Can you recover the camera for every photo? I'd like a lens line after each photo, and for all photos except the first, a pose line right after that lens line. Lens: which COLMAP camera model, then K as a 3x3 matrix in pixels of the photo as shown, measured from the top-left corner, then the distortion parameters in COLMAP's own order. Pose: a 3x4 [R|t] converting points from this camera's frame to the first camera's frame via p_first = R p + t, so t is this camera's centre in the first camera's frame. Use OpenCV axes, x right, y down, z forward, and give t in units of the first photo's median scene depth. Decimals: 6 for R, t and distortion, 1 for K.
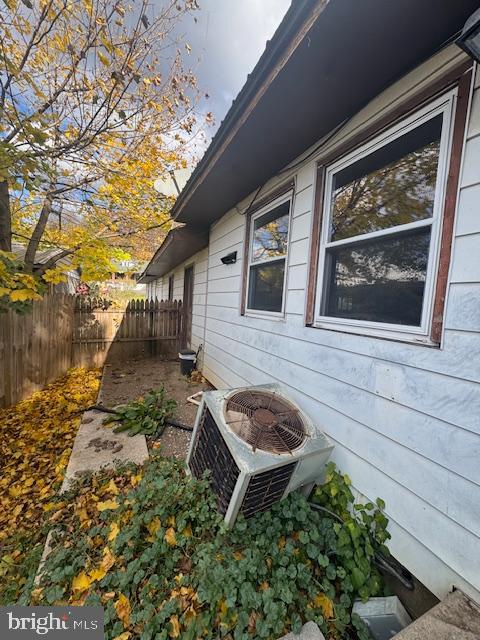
lens RADIAL K [[256.3, 0, 240.0], [0, 256.3, 320.0], [0, 0, 1]] dist [-0.000453, 0.000044]
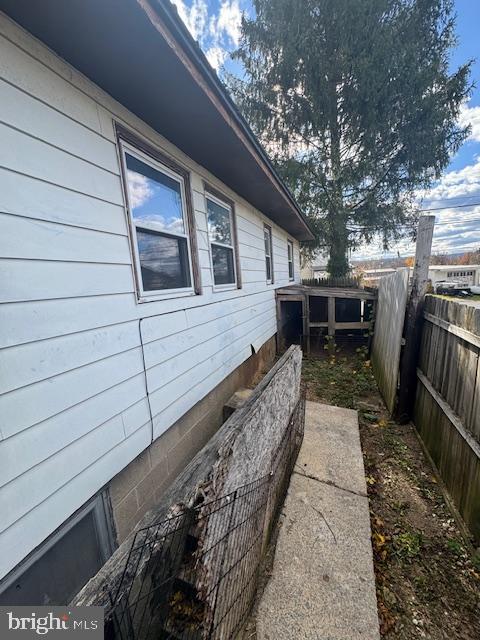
lens RADIAL K [[256.3, 0, 240.0], [0, 256.3, 320.0], [0, 0, 1]] dist [-0.000453, 0.000044]
pose [[-0.684469, -0.145360, 0.714404, -0.864677], [0.049959, 0.968265, 0.244880, -0.164392], [-0.727328, 0.203304, -0.655486, 1.688500]]
